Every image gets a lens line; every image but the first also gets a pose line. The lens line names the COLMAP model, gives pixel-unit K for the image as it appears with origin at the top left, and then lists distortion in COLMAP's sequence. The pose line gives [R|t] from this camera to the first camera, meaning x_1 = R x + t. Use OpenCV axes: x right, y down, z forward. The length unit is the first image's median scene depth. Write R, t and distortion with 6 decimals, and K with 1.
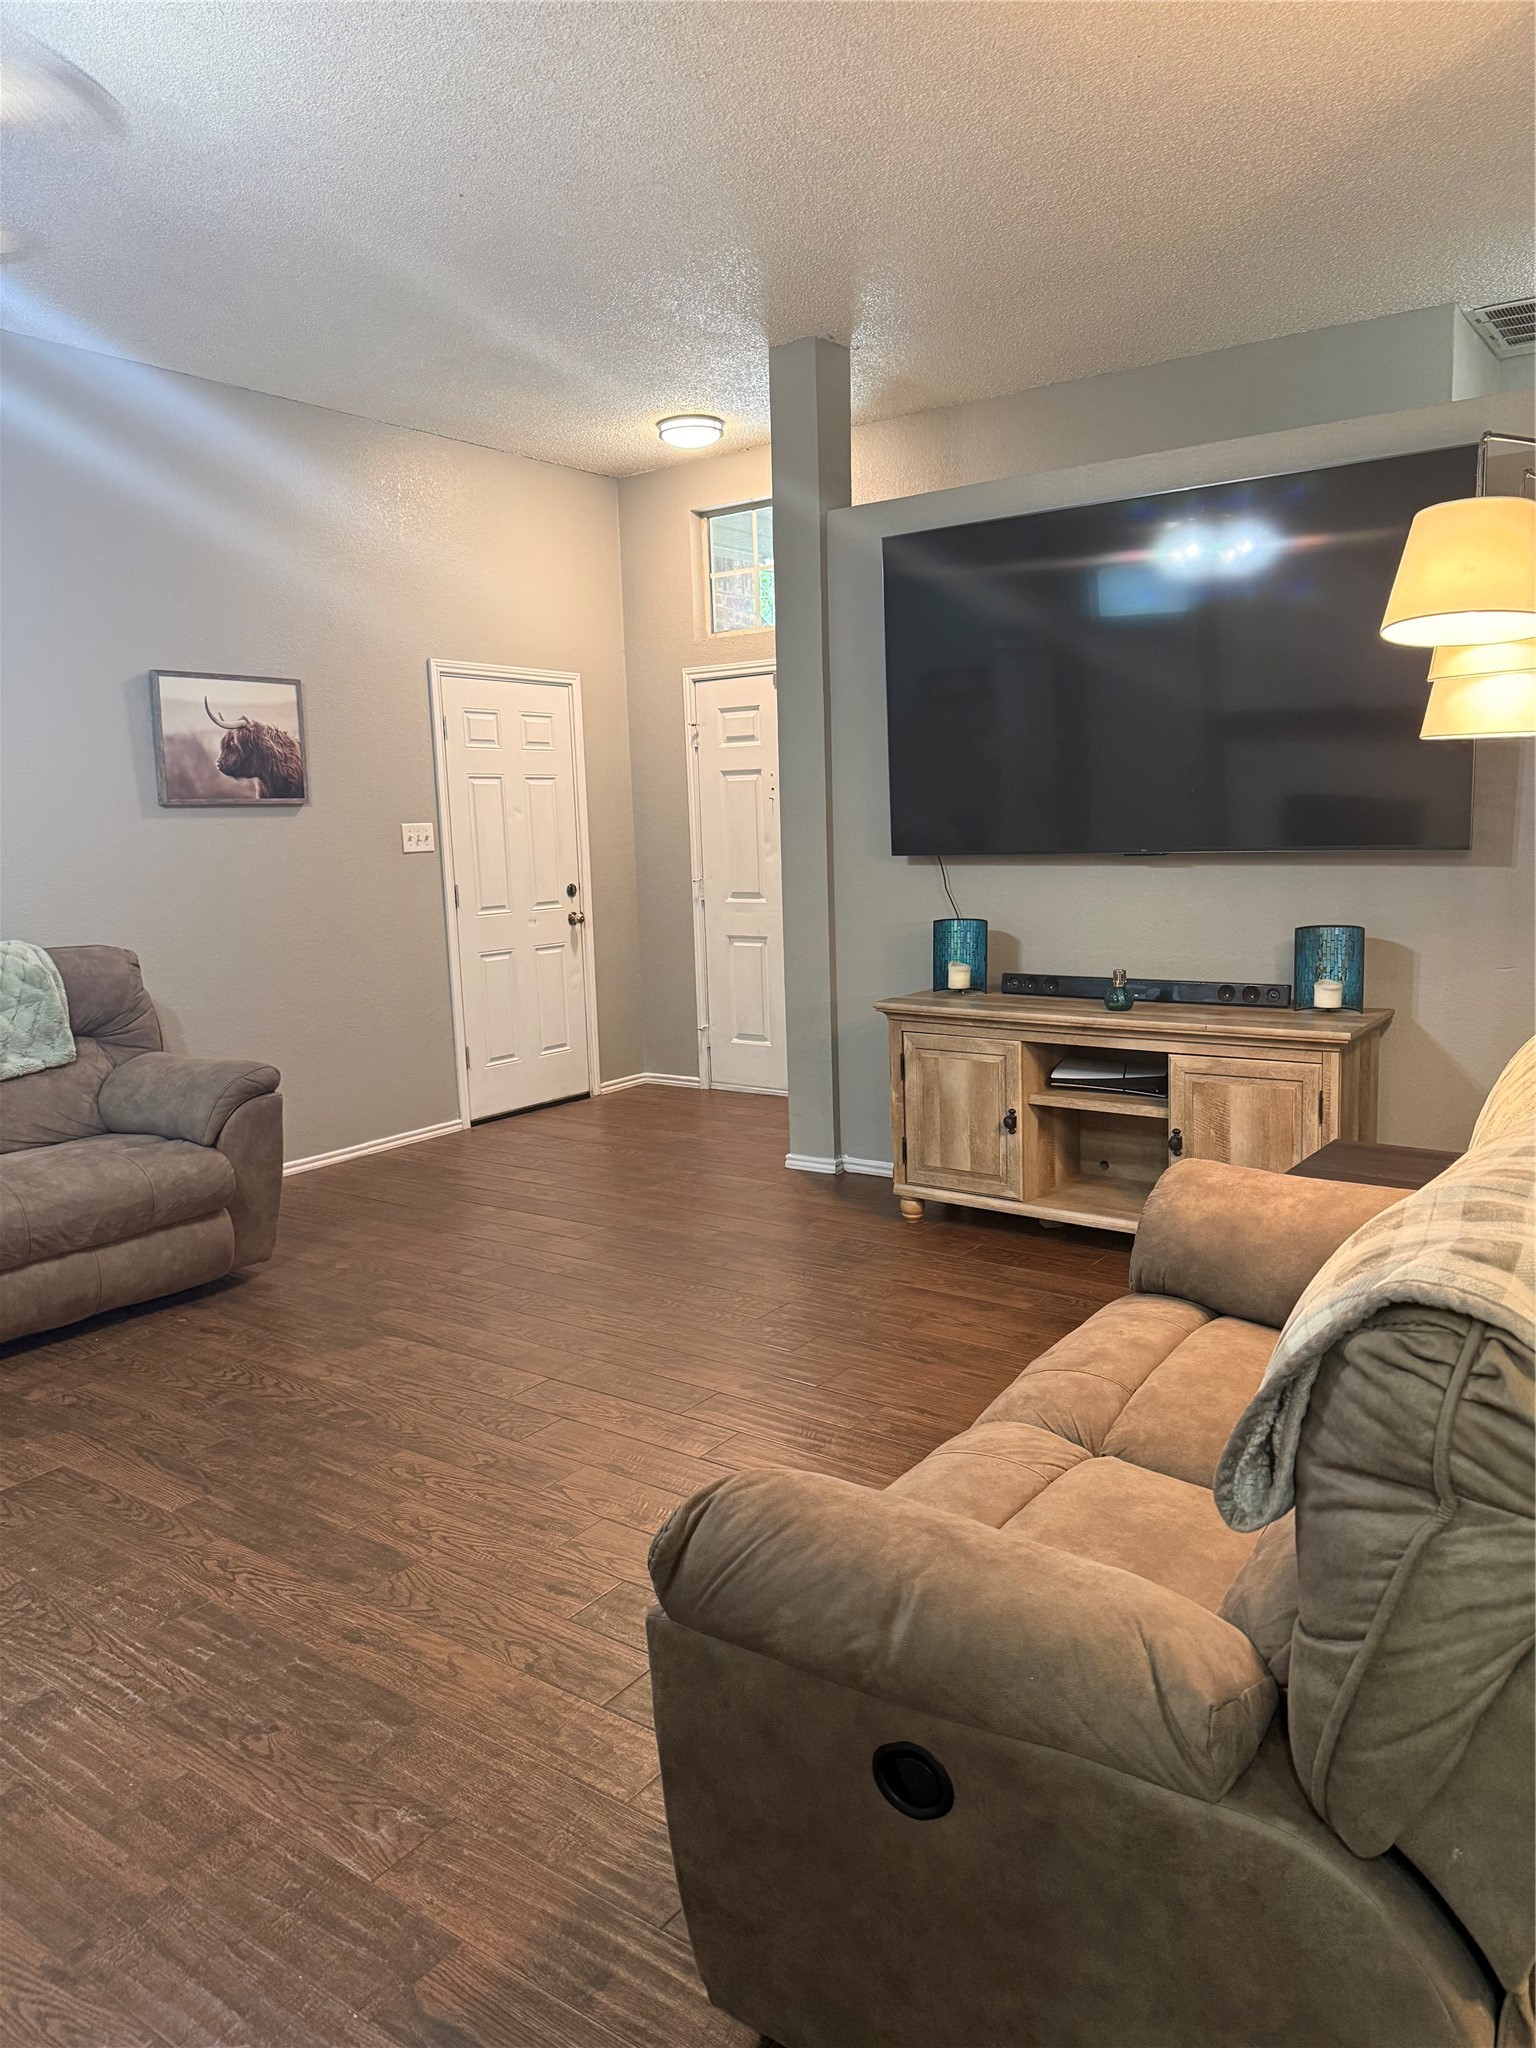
lens RADIAL K [[1435.2, 0, 776.9], [0, 1435.2, 1040.4], [0, 0, 1]] dist [0.075361, -0.106984]
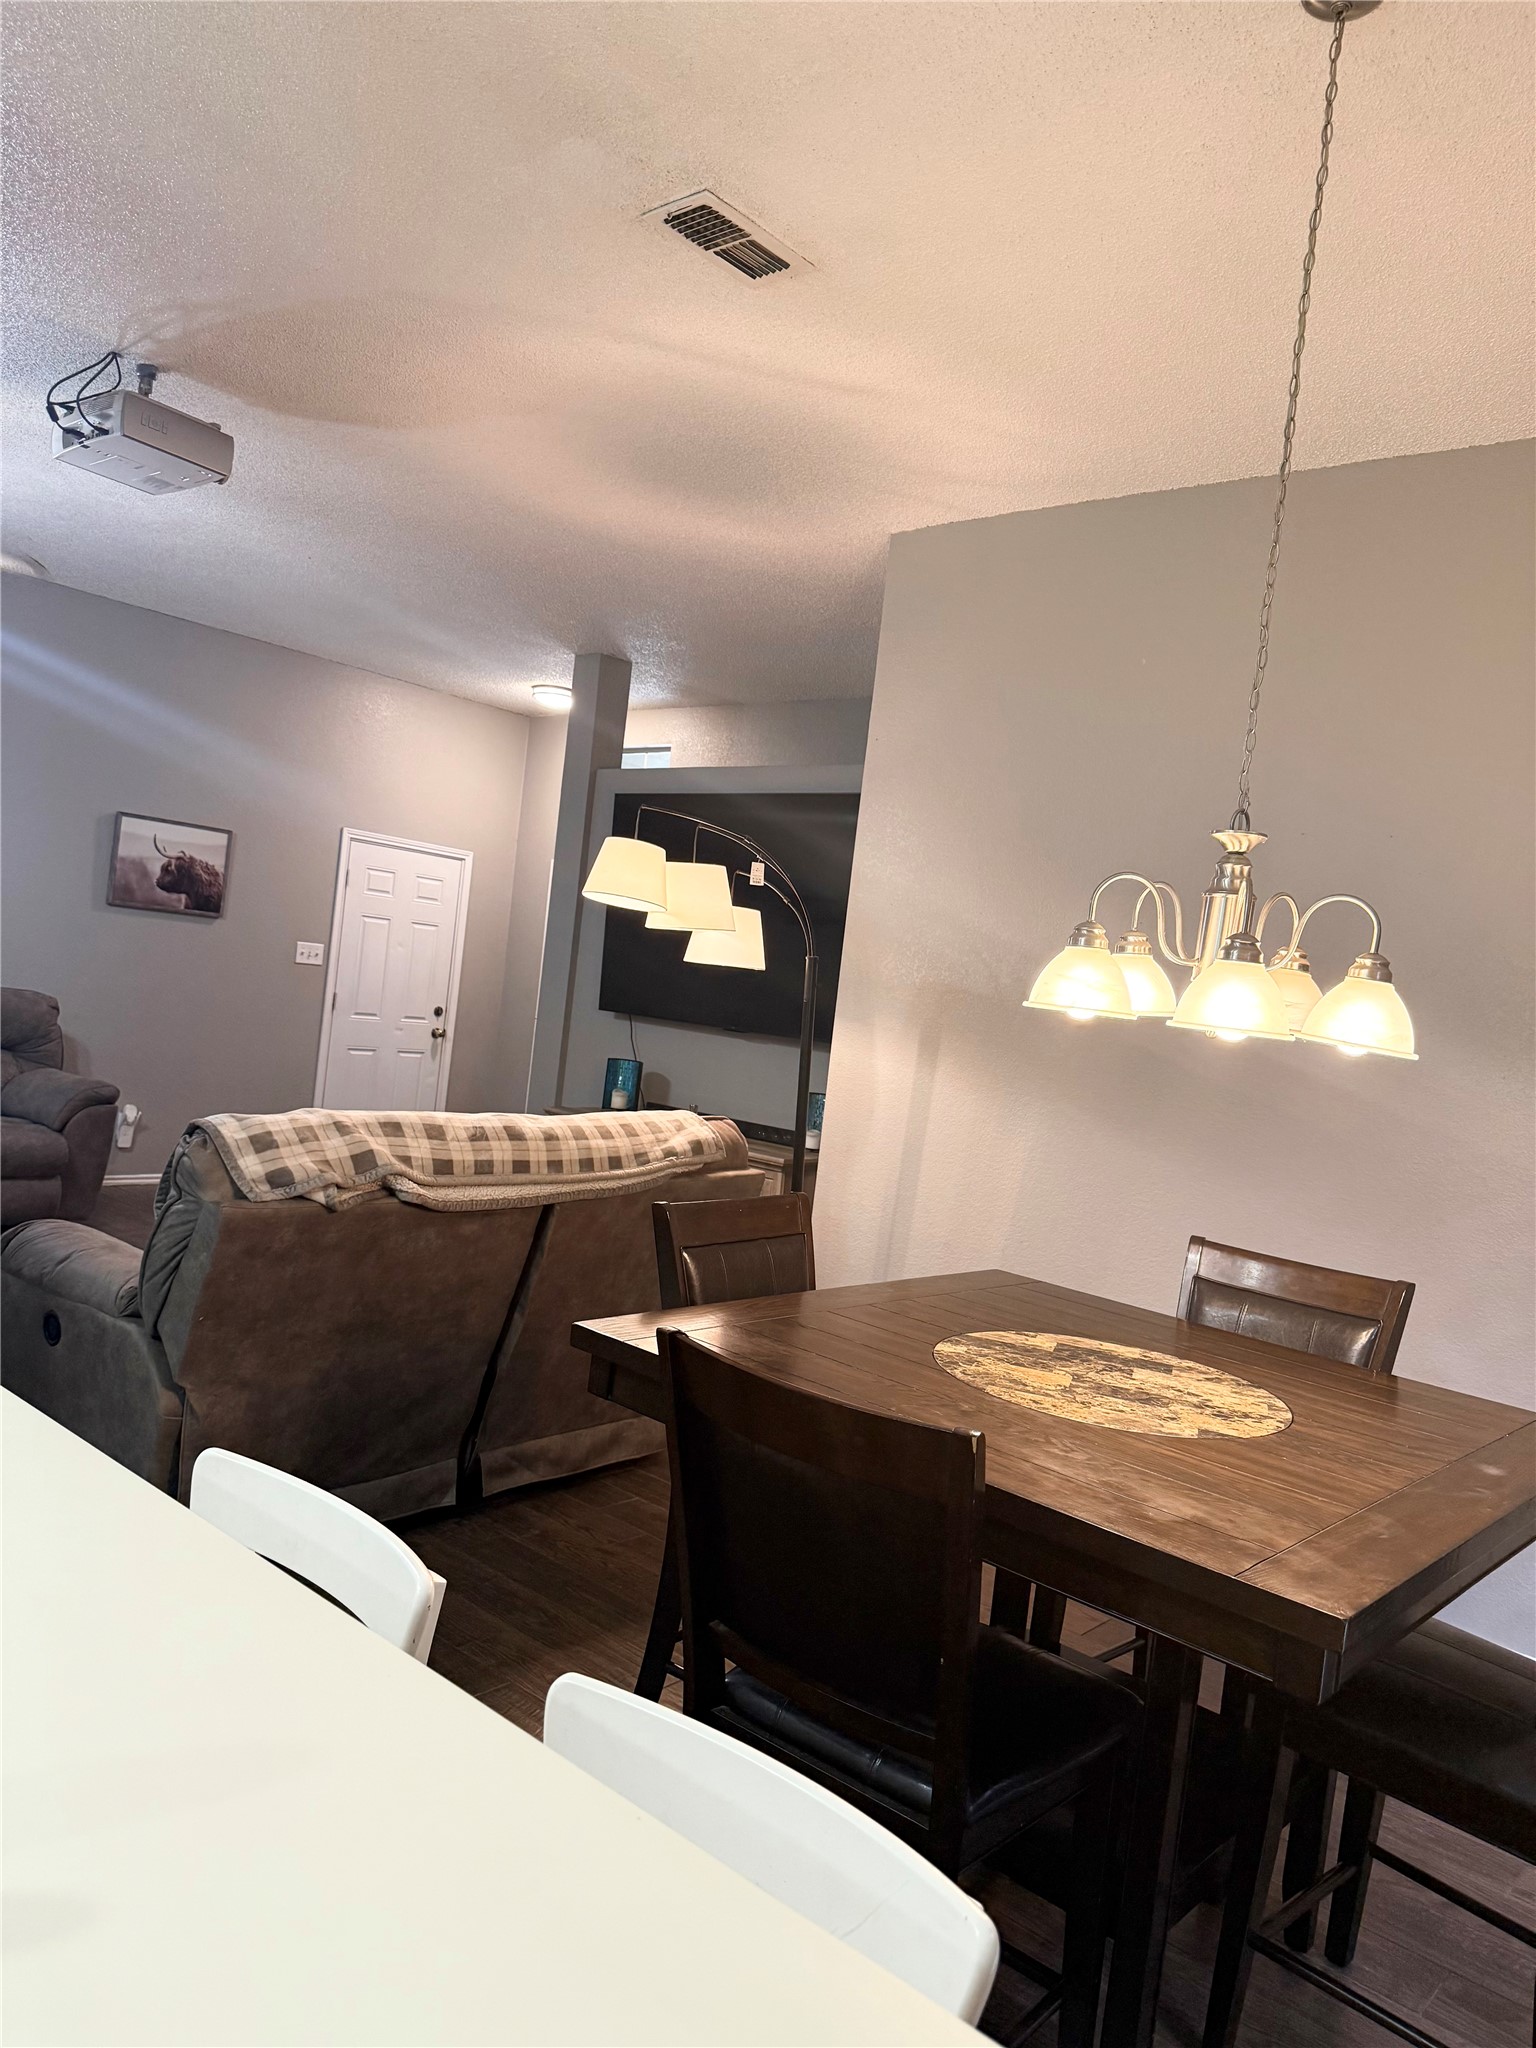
lens RADIAL K [[1435.2, 0, 778.7], [0, 1435.2, 1046.8], [0, 0, 1]] dist [0.075361, -0.106984]
pose [[0.986095, 0.144661, -0.081797, 0.361891], [-0.153431, 0.981599, -0.113679, 0.036429], [0.063847, 0.124649, 0.990145, -0.349872]]
